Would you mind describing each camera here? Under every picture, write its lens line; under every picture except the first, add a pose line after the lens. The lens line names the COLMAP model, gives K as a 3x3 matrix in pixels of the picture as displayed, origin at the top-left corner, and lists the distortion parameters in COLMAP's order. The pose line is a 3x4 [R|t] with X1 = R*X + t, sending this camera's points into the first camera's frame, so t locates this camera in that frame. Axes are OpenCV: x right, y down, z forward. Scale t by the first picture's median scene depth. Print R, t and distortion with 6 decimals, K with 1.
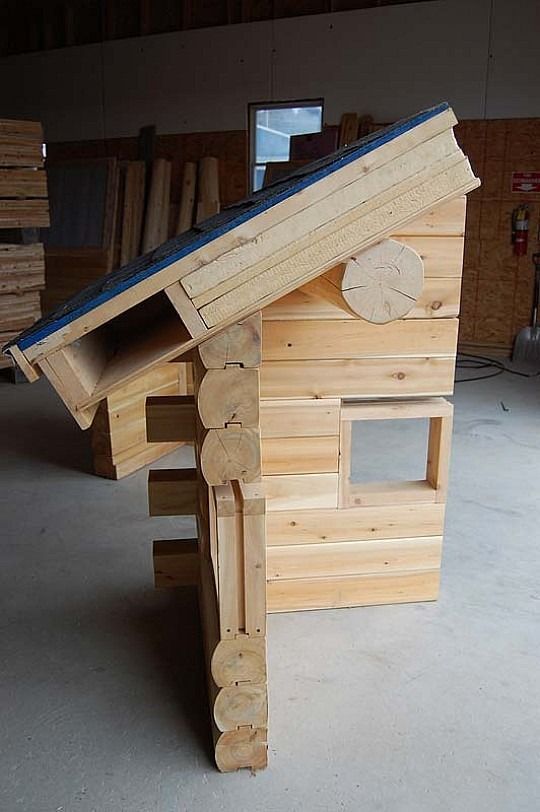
lens RADIAL K [[699.9, 0, 271.9], [0, 699.9, 409.9], [0, 0, 1]] dist [-0.079693, -0.001274]
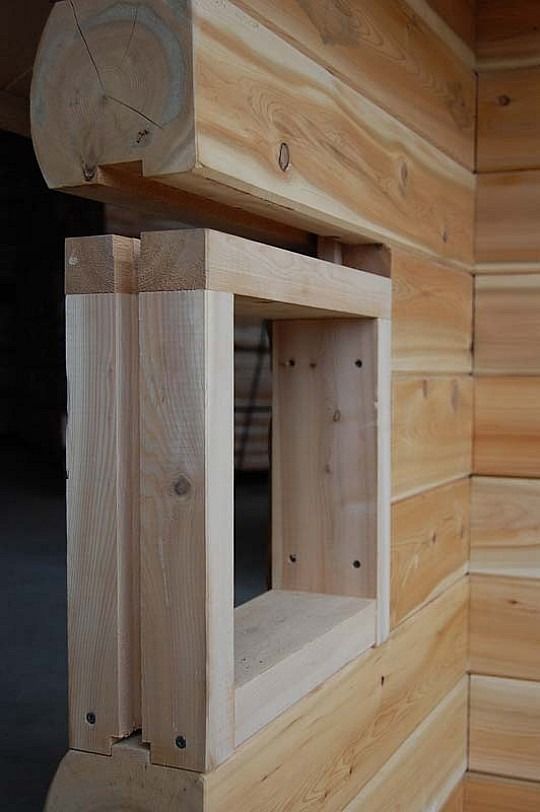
lens RADIAL K [[1050.5, 0, 270.0], [0, 1050.5, 406.0], [0, 0, 1]] dist [-0.057466, -0.004509]
pose [[0.845763, 0.023771, -0.533028, 0.173256], [-0.145059, 0.971623, -0.186835, 0.194061], [0.513461, 0.235339, 0.825211, 0.477755]]
